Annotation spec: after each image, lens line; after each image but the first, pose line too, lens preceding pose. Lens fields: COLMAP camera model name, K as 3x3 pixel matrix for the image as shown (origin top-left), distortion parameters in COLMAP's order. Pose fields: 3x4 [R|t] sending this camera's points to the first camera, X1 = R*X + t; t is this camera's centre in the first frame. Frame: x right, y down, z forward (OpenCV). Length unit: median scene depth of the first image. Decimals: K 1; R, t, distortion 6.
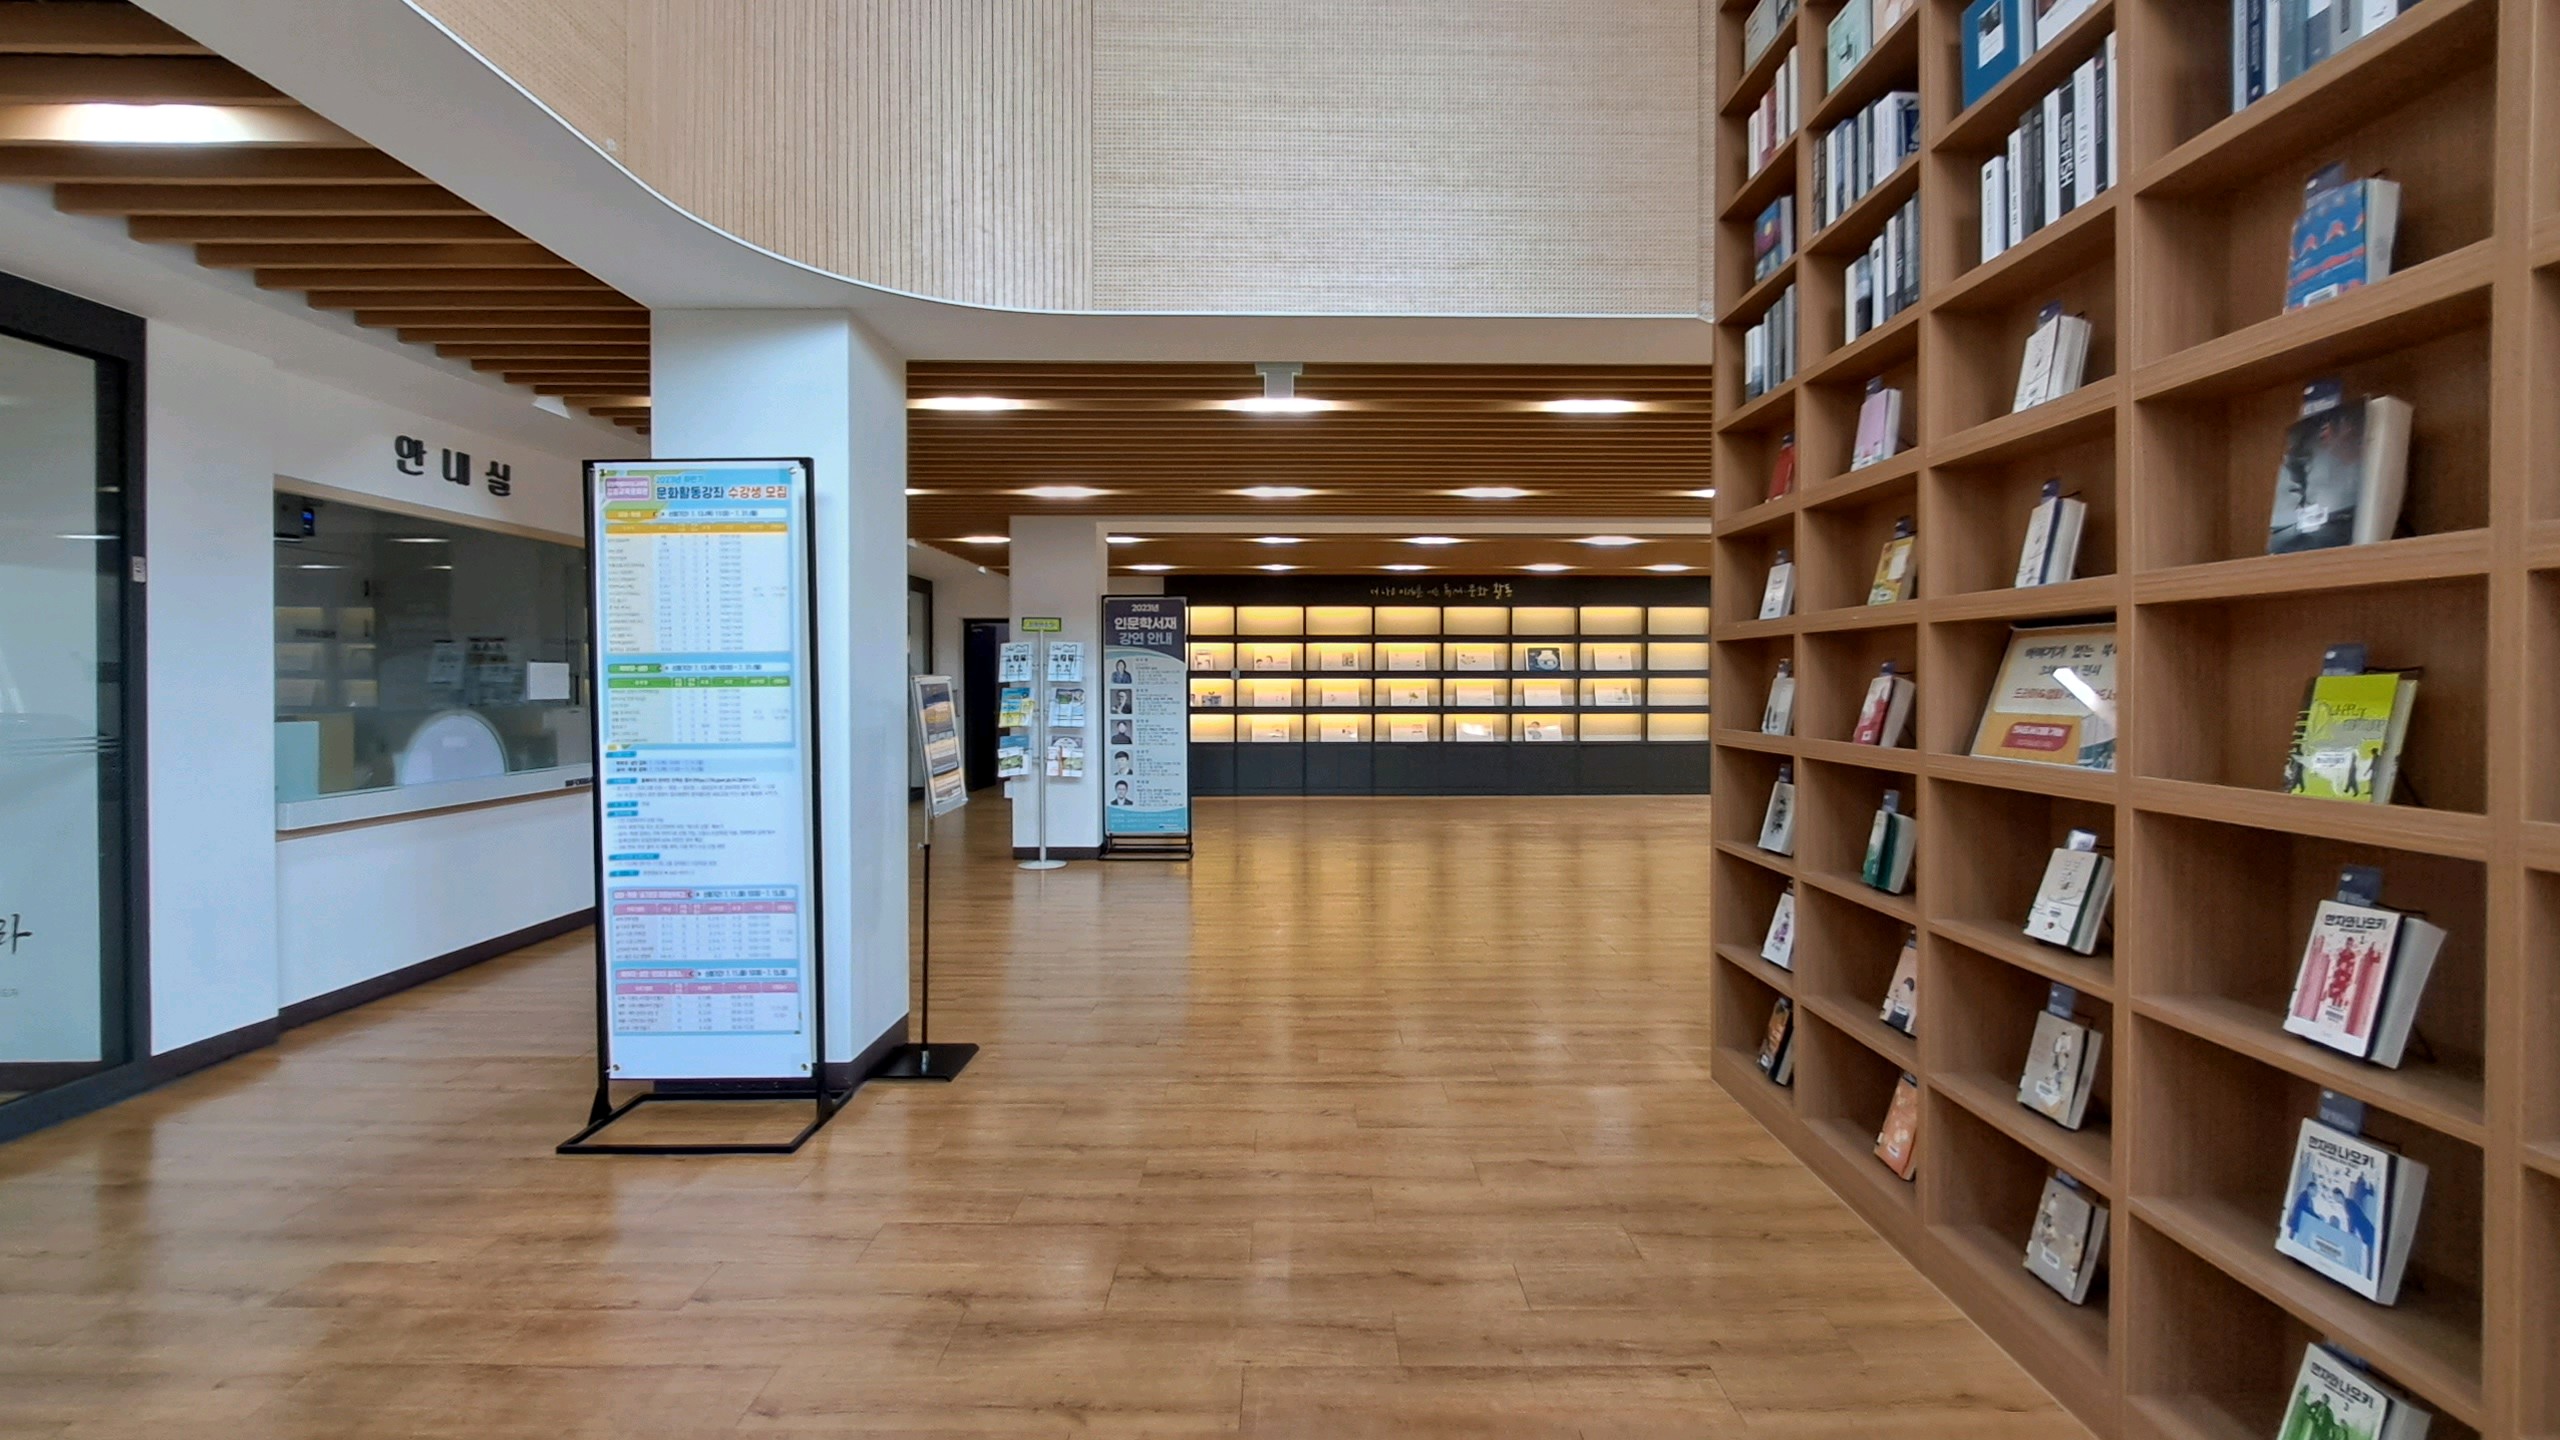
lens RADIAL K [[1029.9, 0, 1276.9], [0, 1029.9, 687.3], [0, 0, 1]] dist [0.014355, -0.010187]
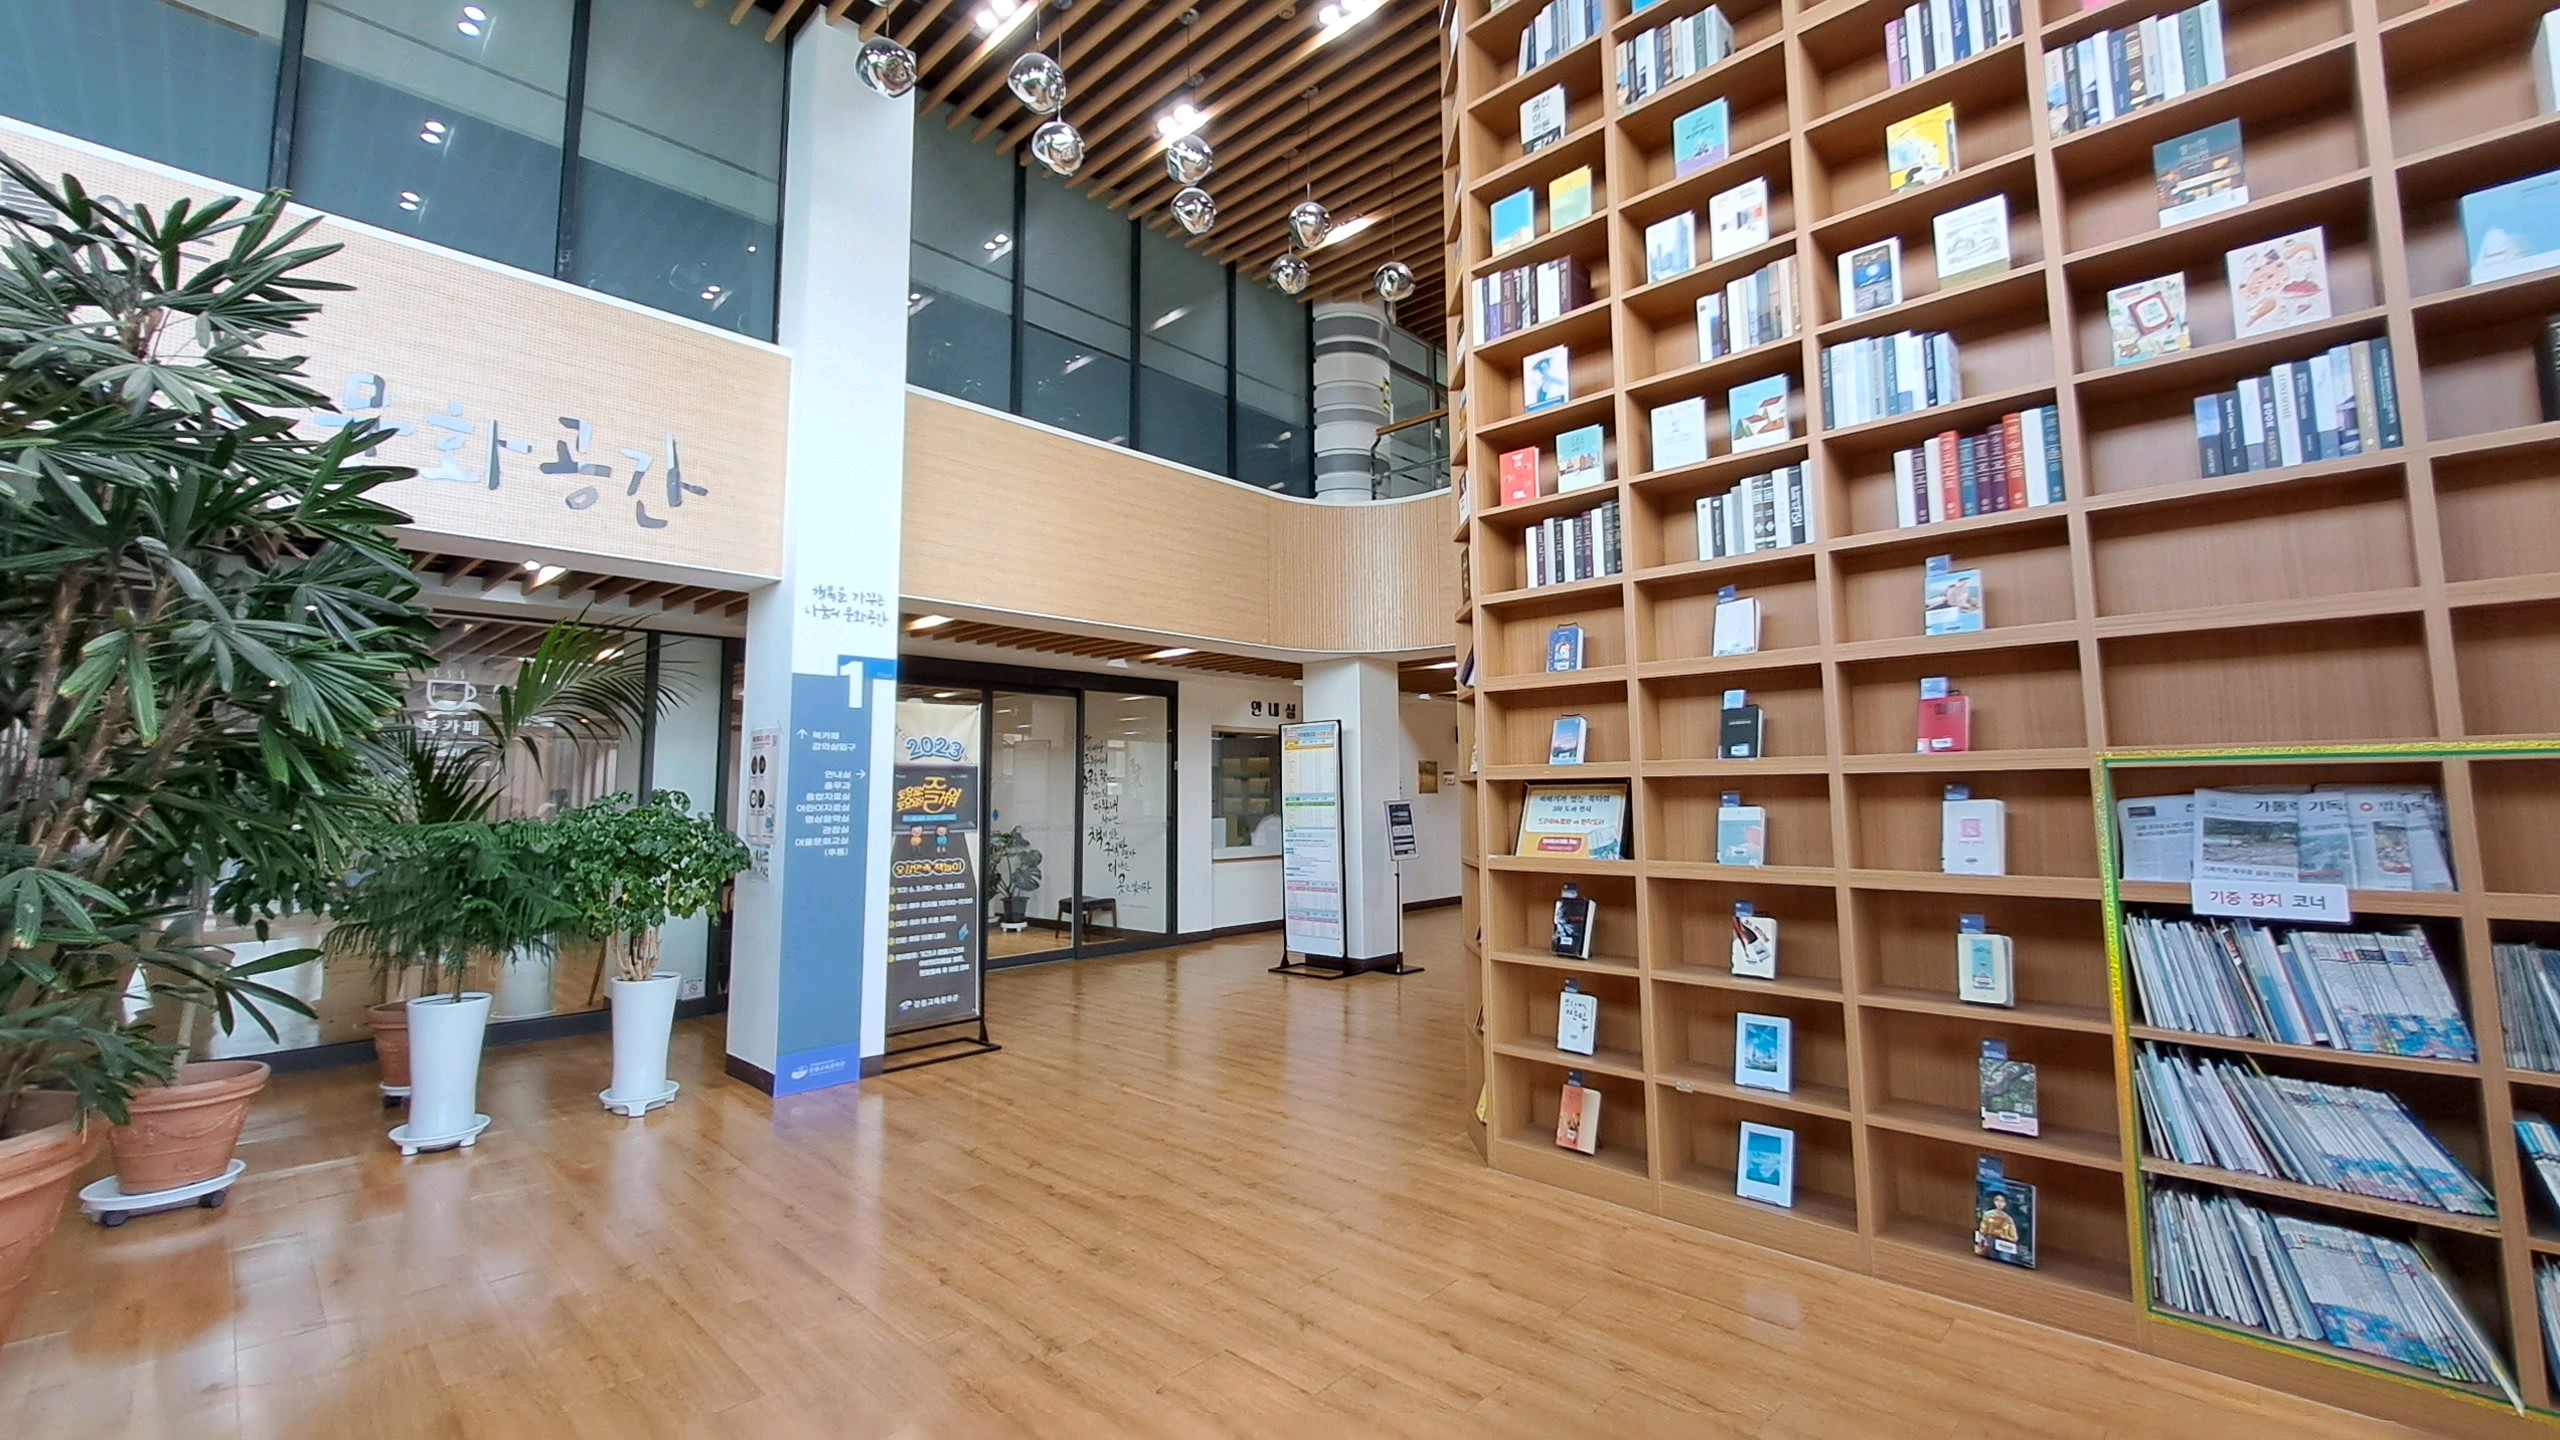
lens RADIAL K [[1027.8, 0, 1308.0], [0, 1027.8, 691.1], [0, 0, 1]] dist [0.001628, -0.005533]
pose [[0.739696, -0.076275, -0.668604, 0.893605], [0.006532, 0.994323, -0.106206, -0.009636], [0.672909, 0.074193, 0.735995, -0.714853]]
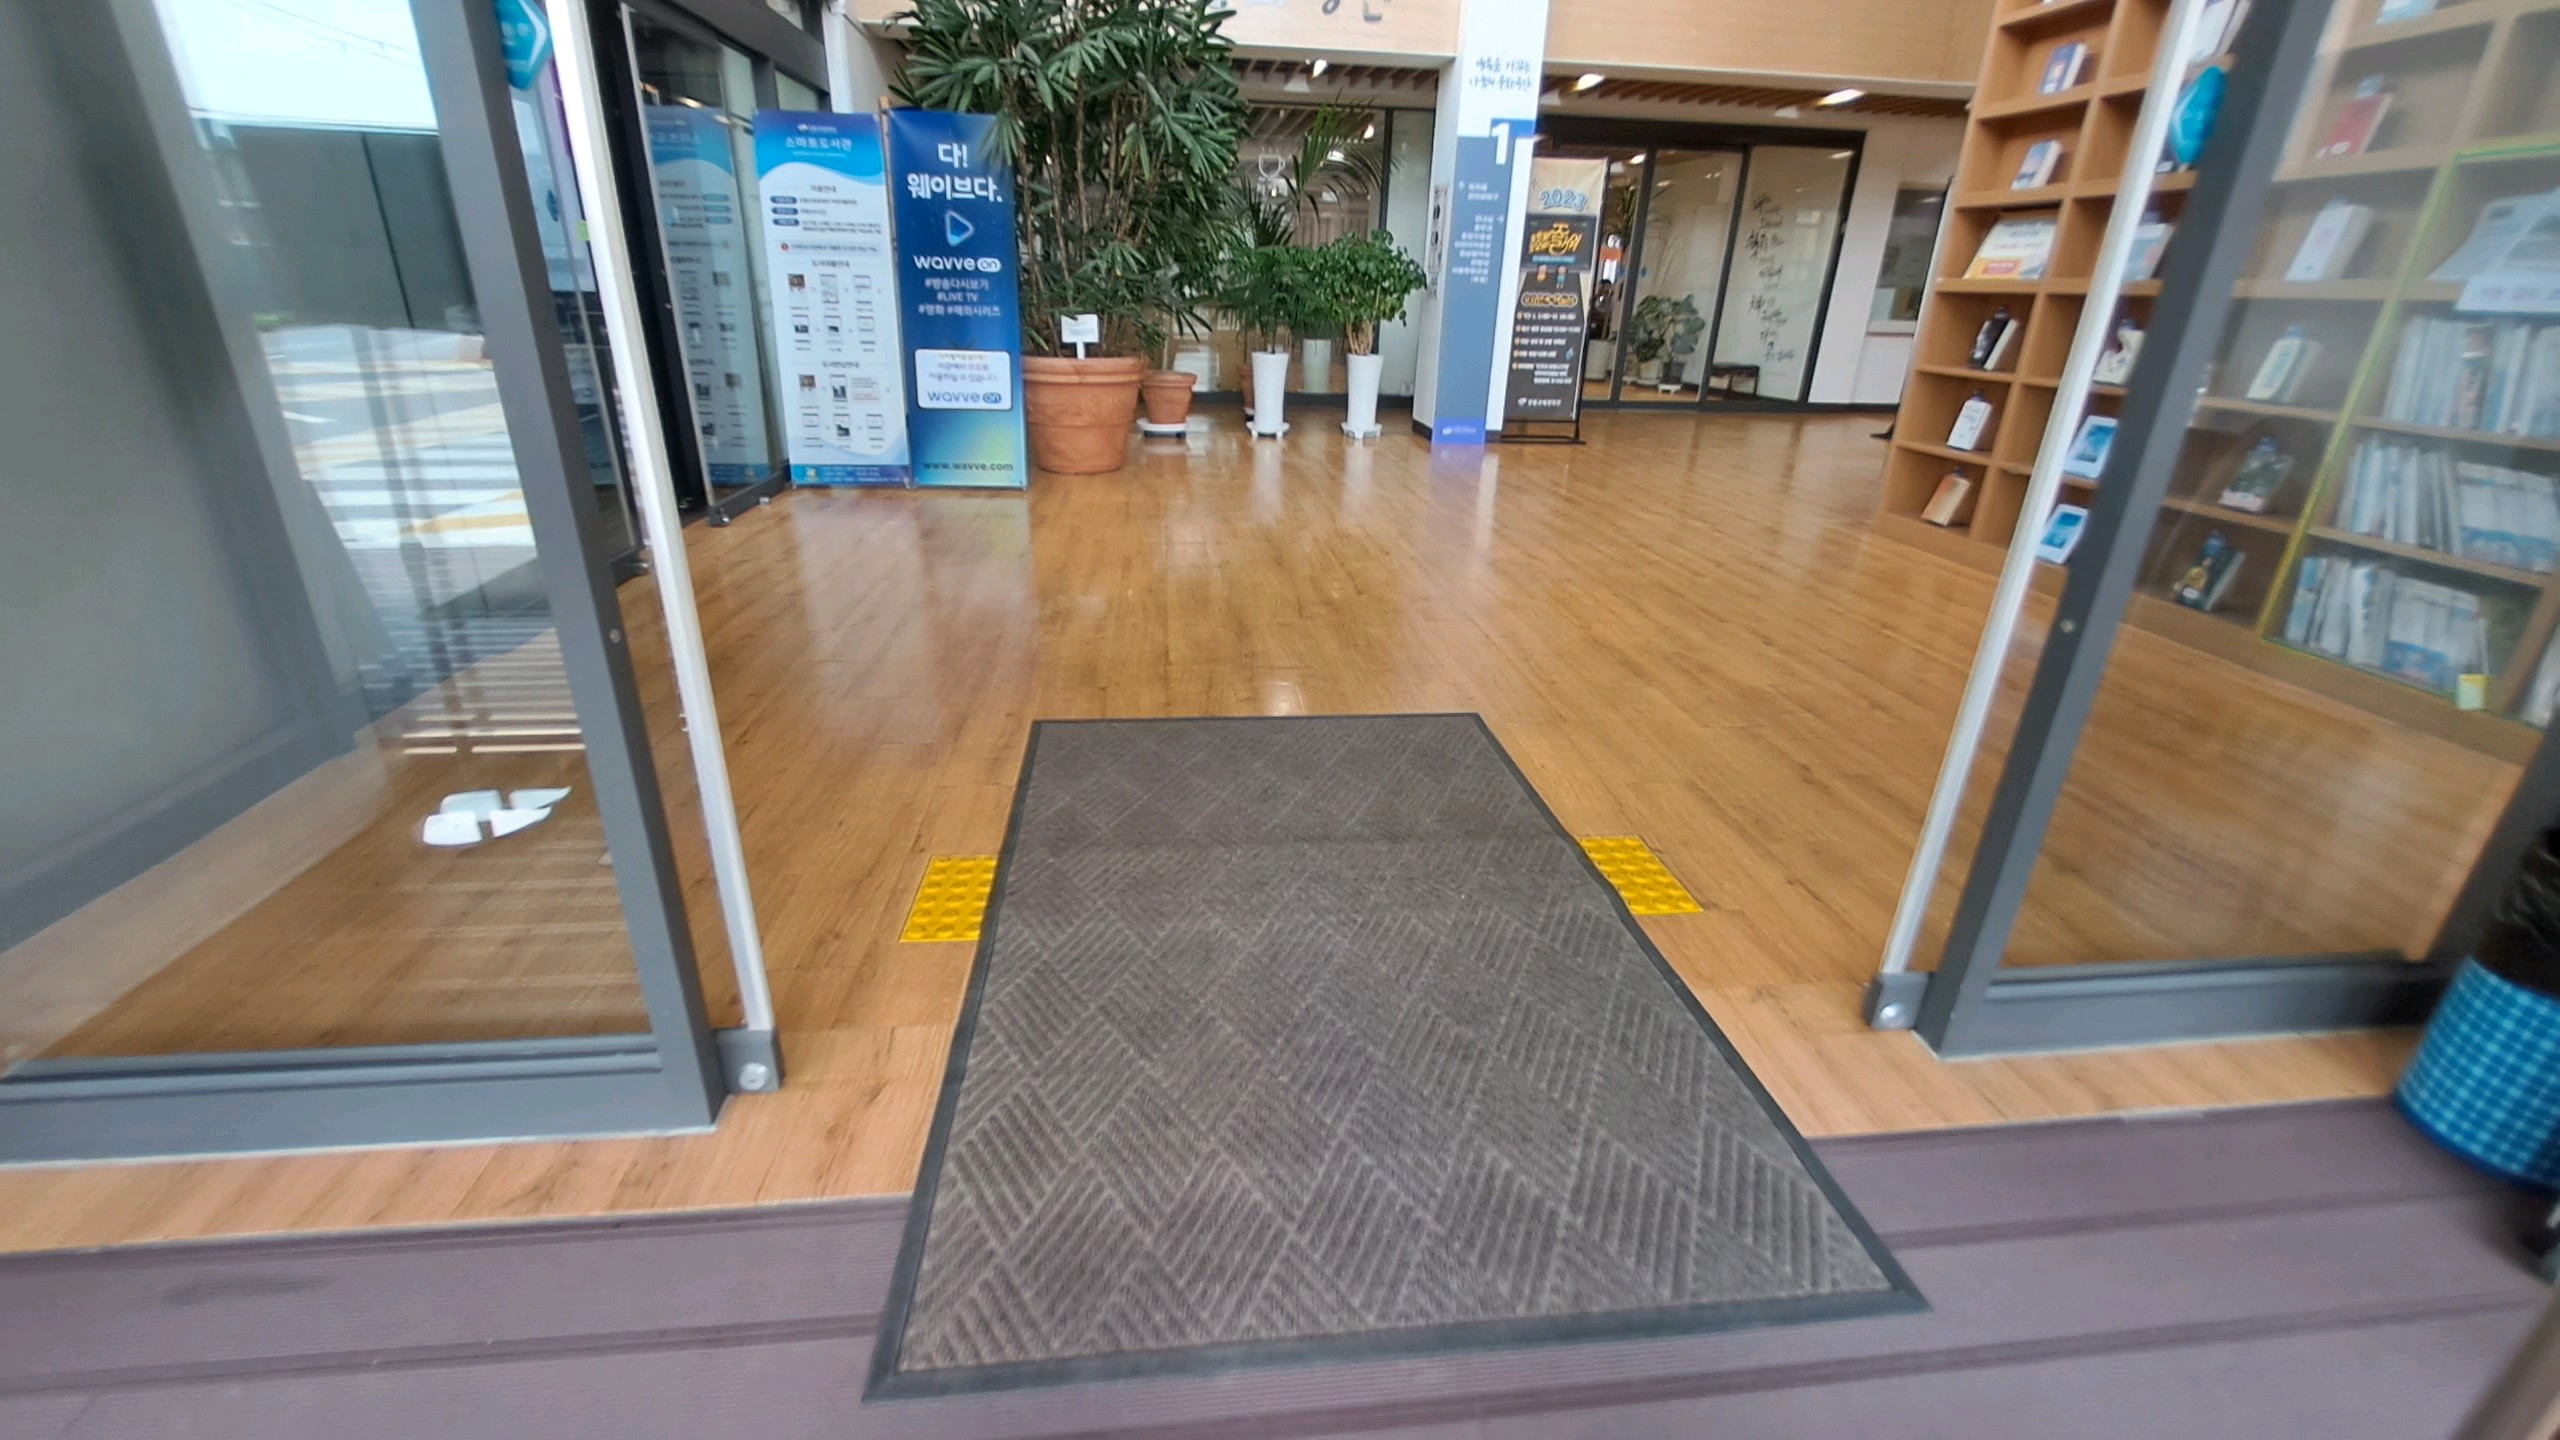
lens RADIAL K [[1029.9, 0, 1276.9], [0, 1029.9, 687.3], [0, 0, 1]] dist [0.014355, -0.010187]
pose [[0.119364, 0.363499, -0.923916, 1.429230], [-0.033602, 0.931515, 0.362148, 0.066625], [0.992282, -0.012182, 0.123403, -0.734492]]
